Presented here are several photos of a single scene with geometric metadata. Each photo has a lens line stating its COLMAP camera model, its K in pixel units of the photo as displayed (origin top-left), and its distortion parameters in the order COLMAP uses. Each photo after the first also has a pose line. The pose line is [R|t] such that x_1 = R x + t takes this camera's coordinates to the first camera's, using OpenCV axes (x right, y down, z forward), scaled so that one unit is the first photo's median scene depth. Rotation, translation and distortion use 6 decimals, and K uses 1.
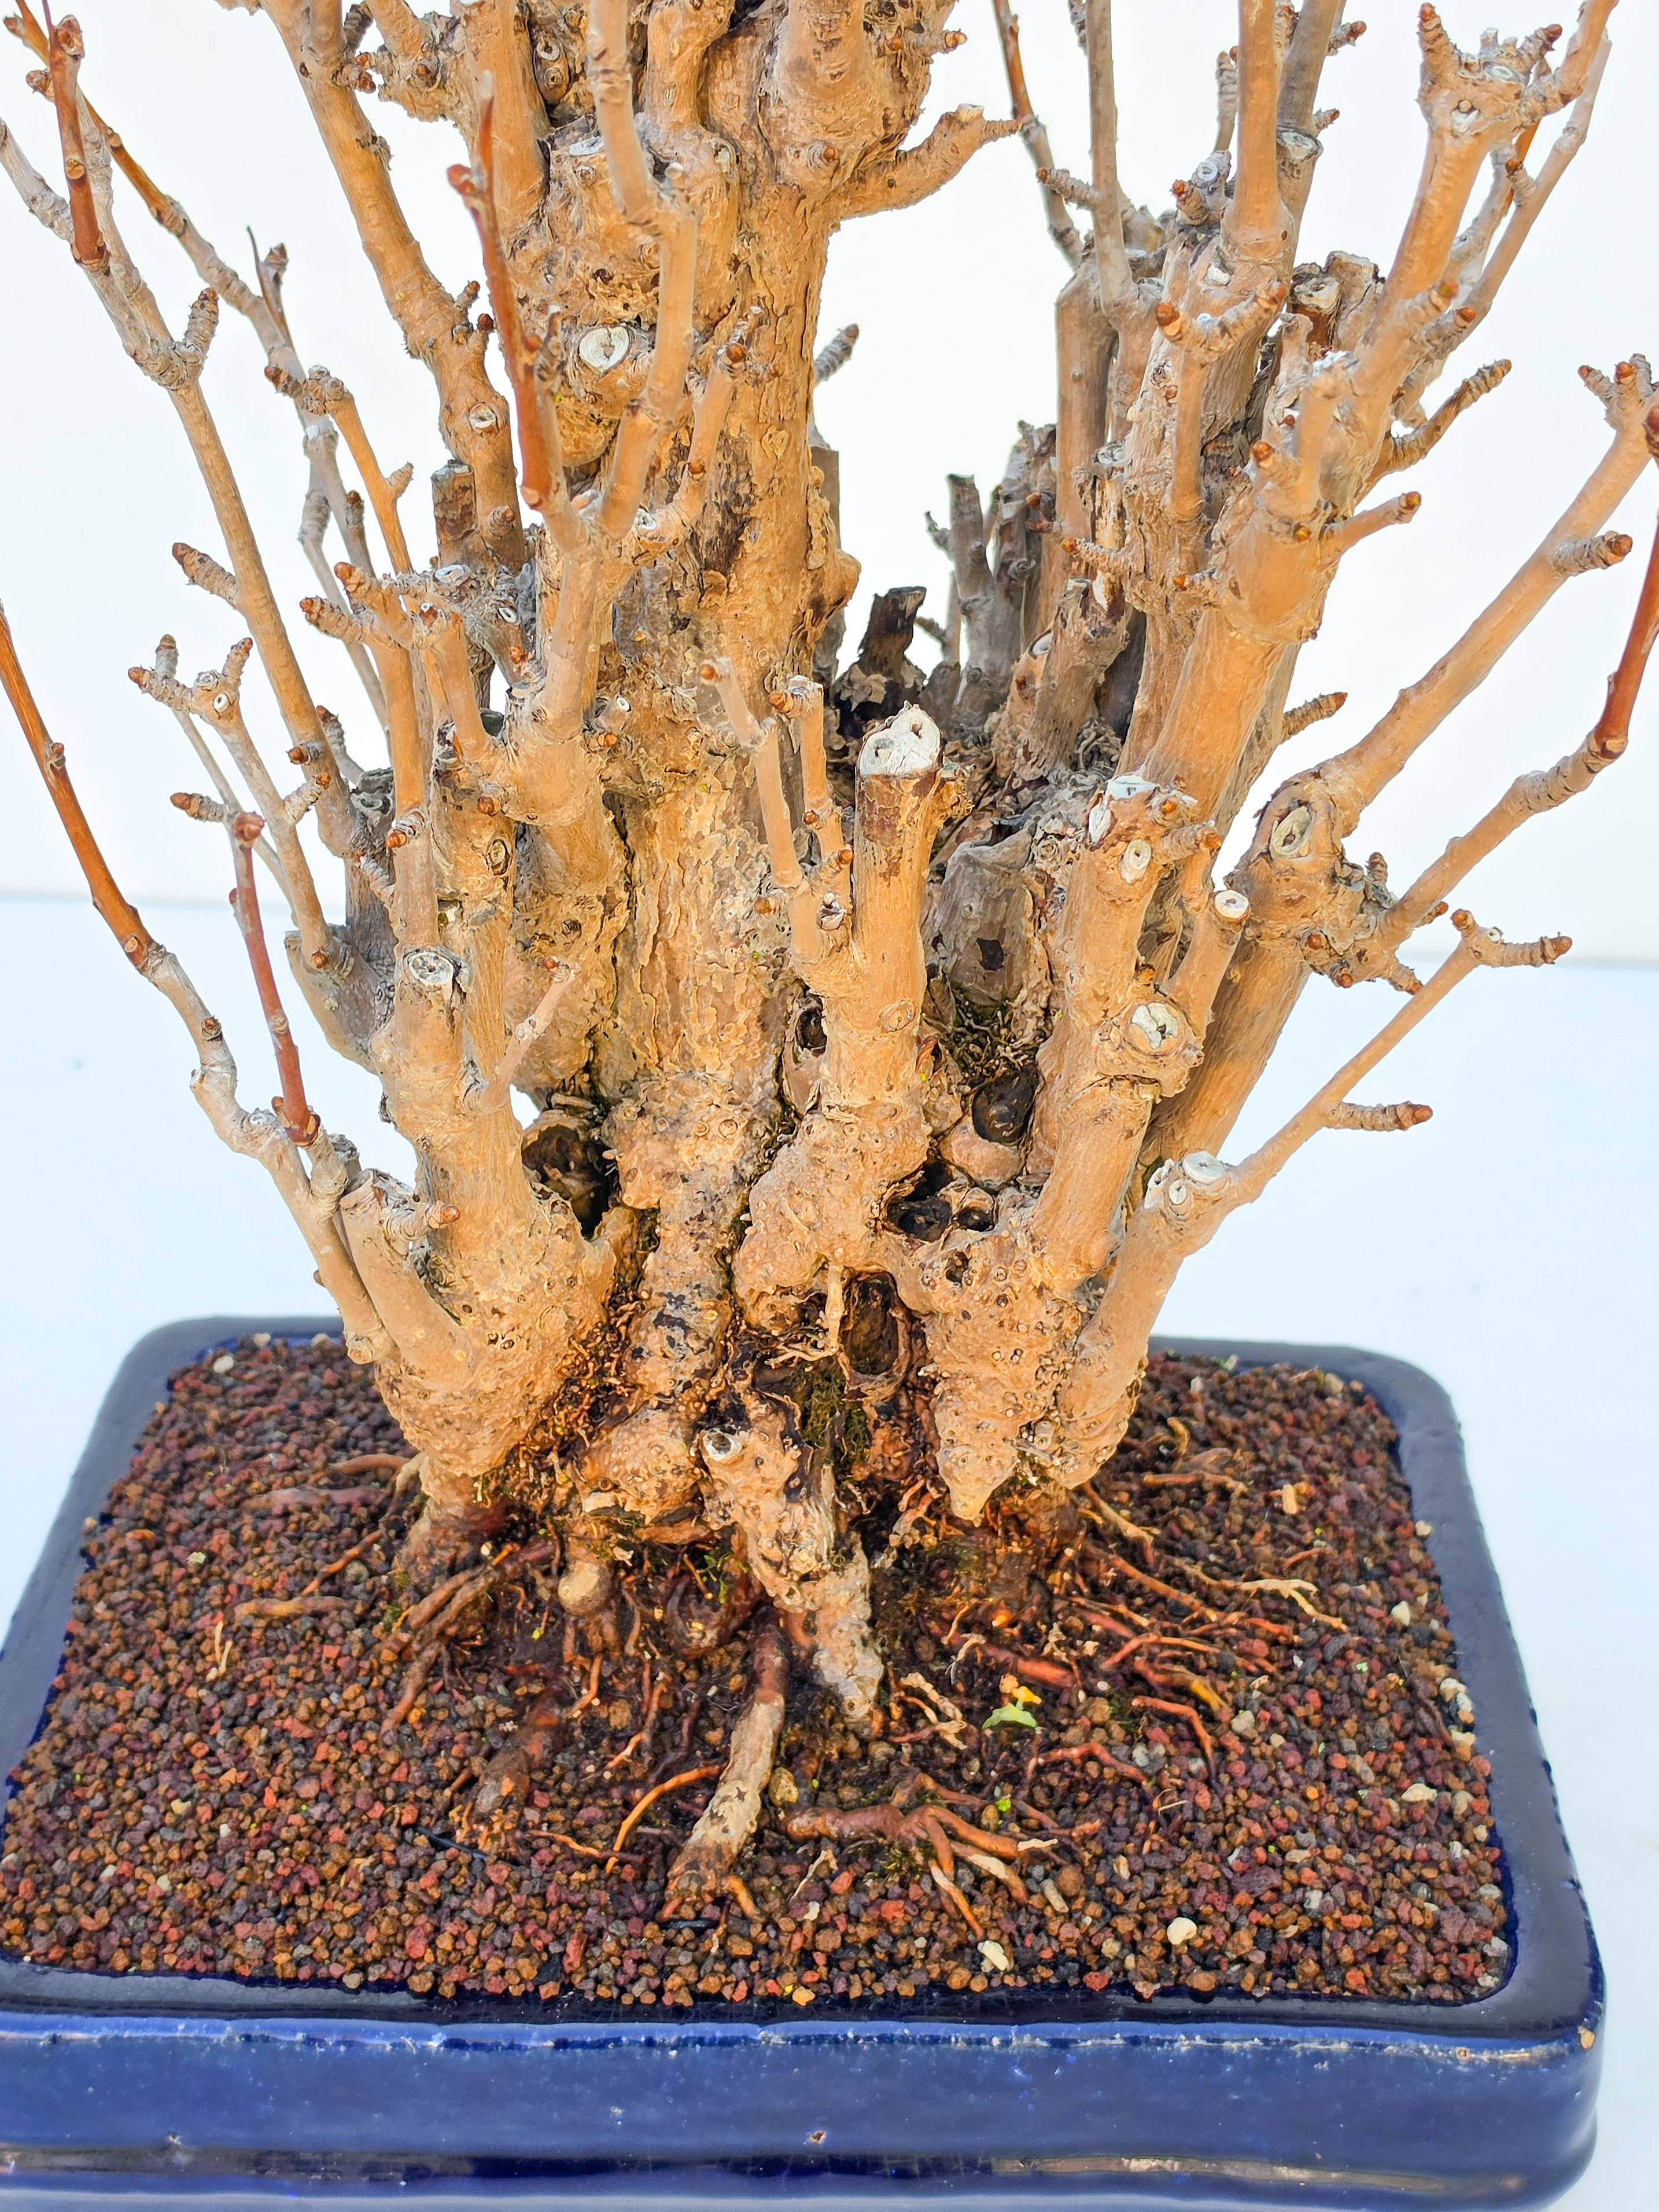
lens RADIAL K [[3232.3, 0, 809.5], [0, 3232.3, 1092.3], [0, 0, 1]] dist [0.079784, 0.000000]
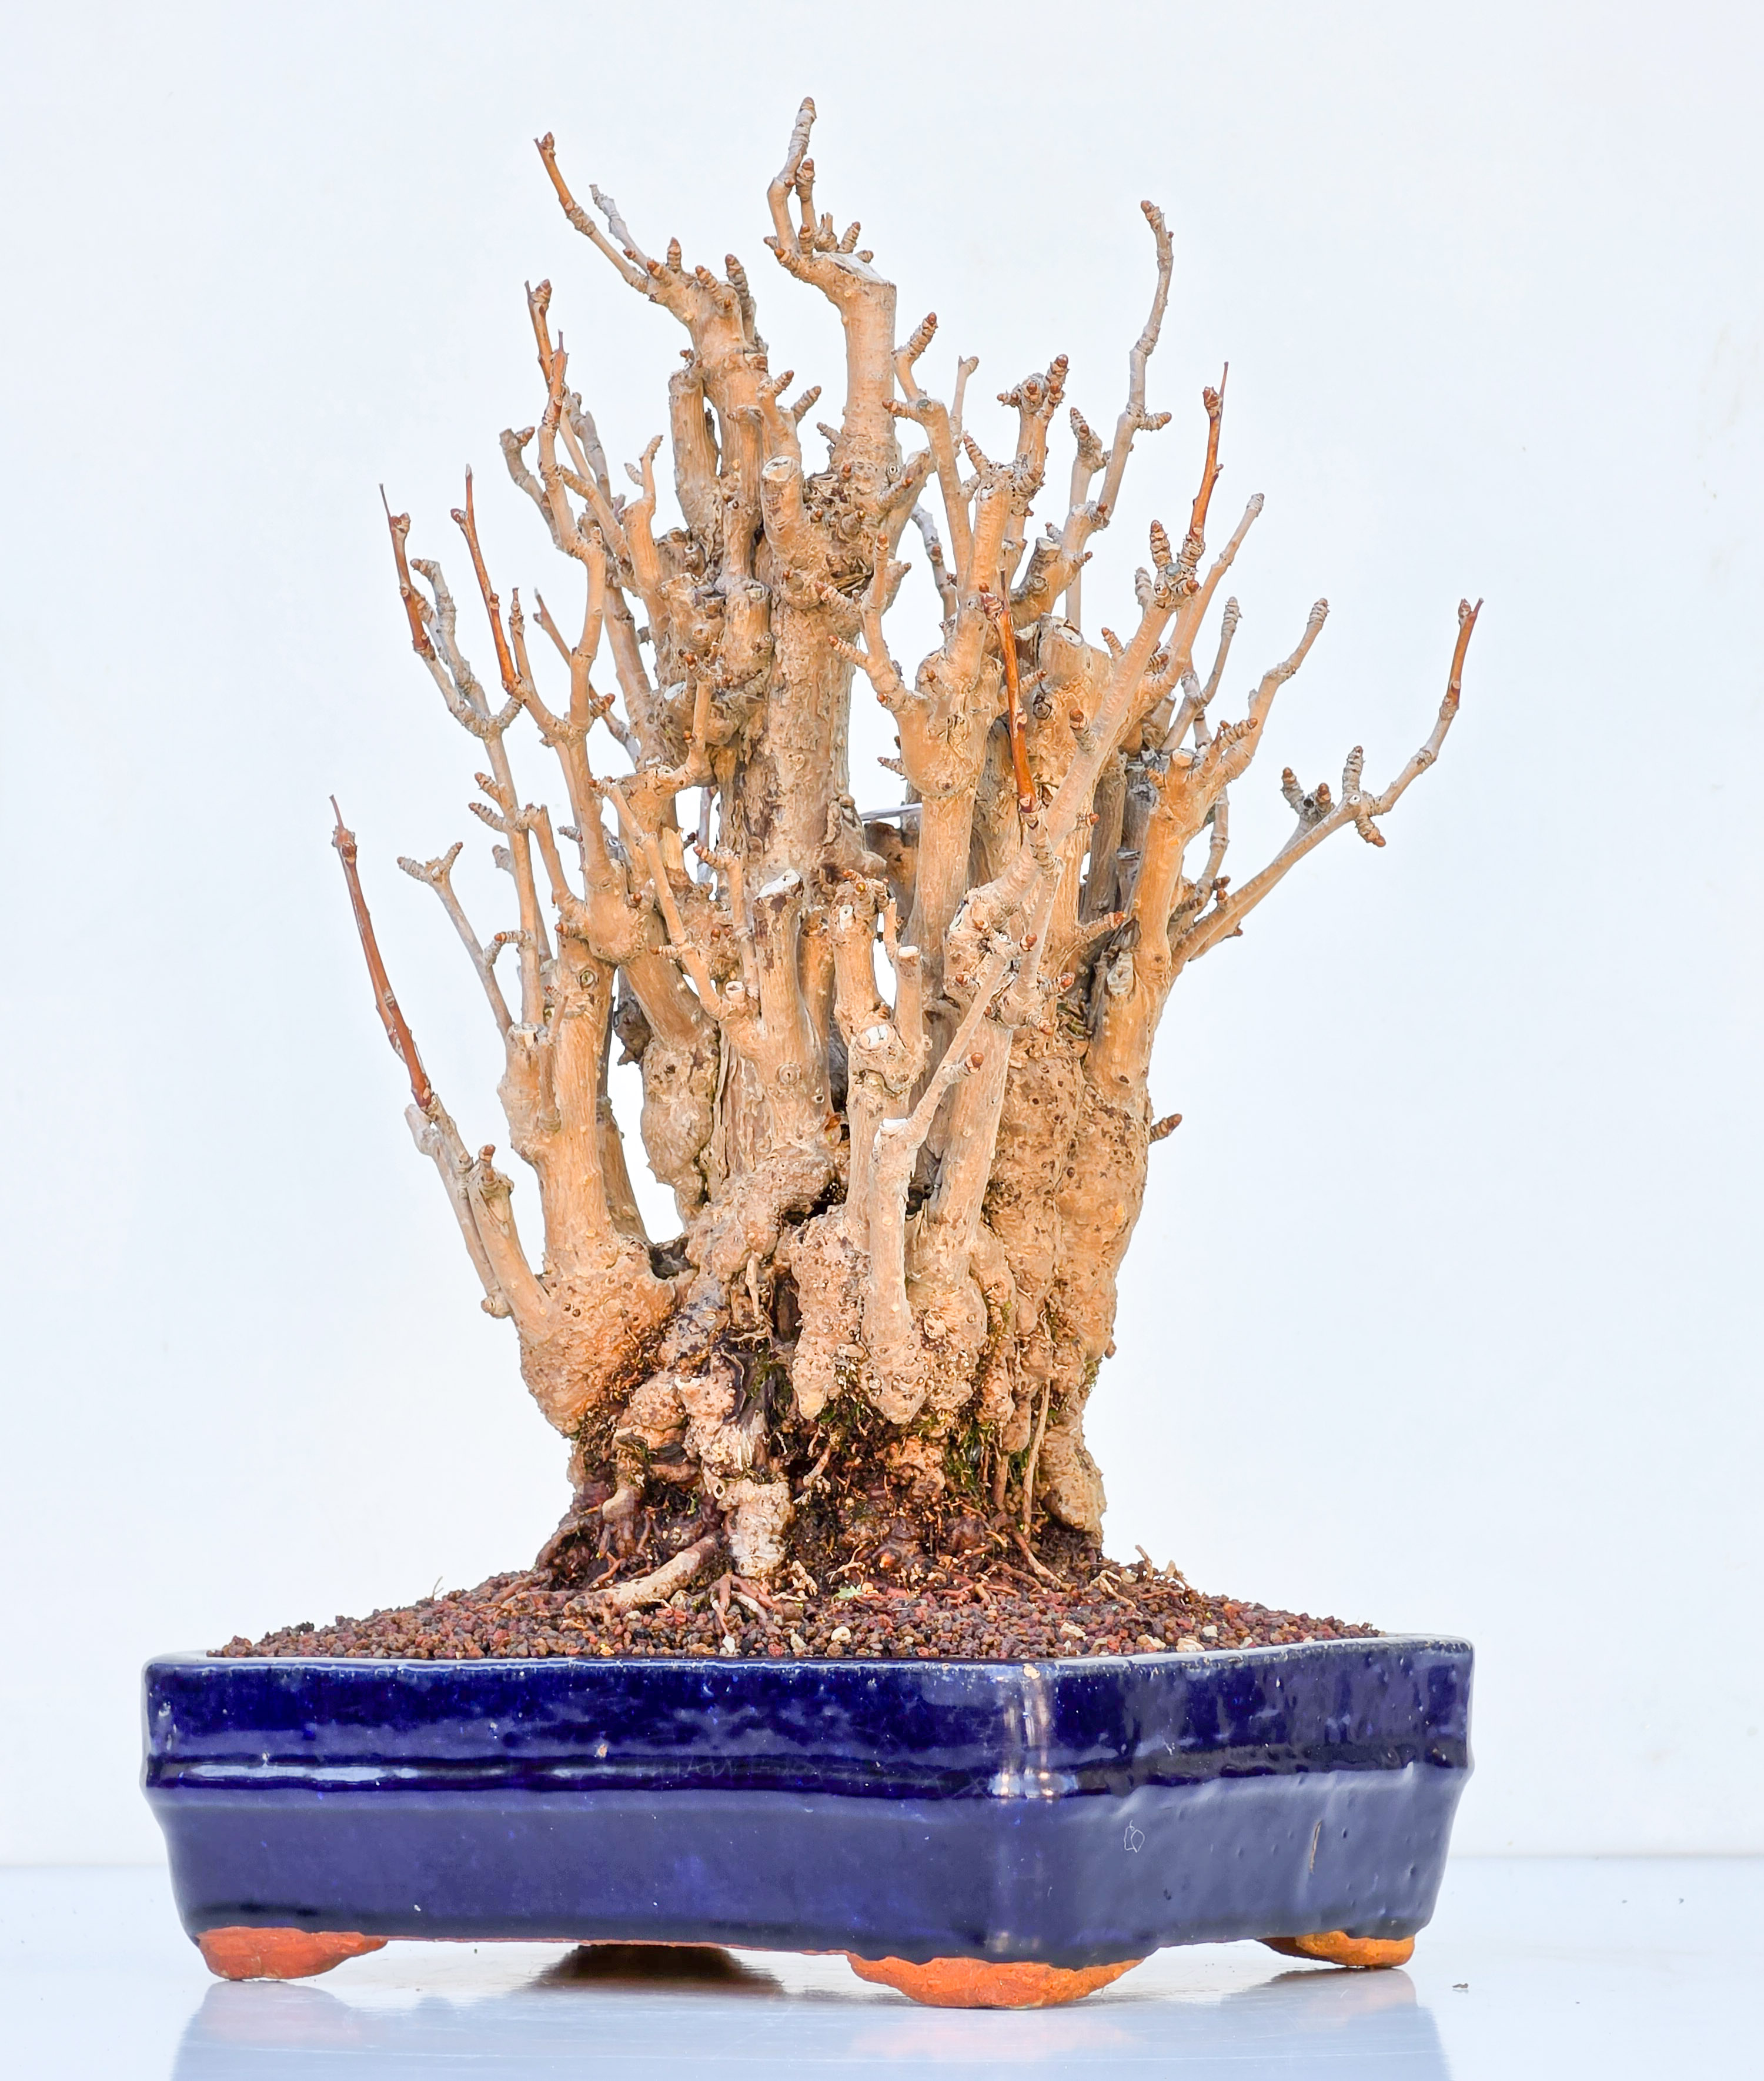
lens RADIAL K [[9009.3, 0, 881.6], [0, 9009.3, 1039.2], [0, 0, 1]] dist [-0.231140, 0.000000]
pose [[0.830143, -0.053899, -0.554940, 2.376648], [-0.230527, 0.873076, -0.429646, 1.745563], [0.507662, 0.484596, 0.712352, -2.012741]]
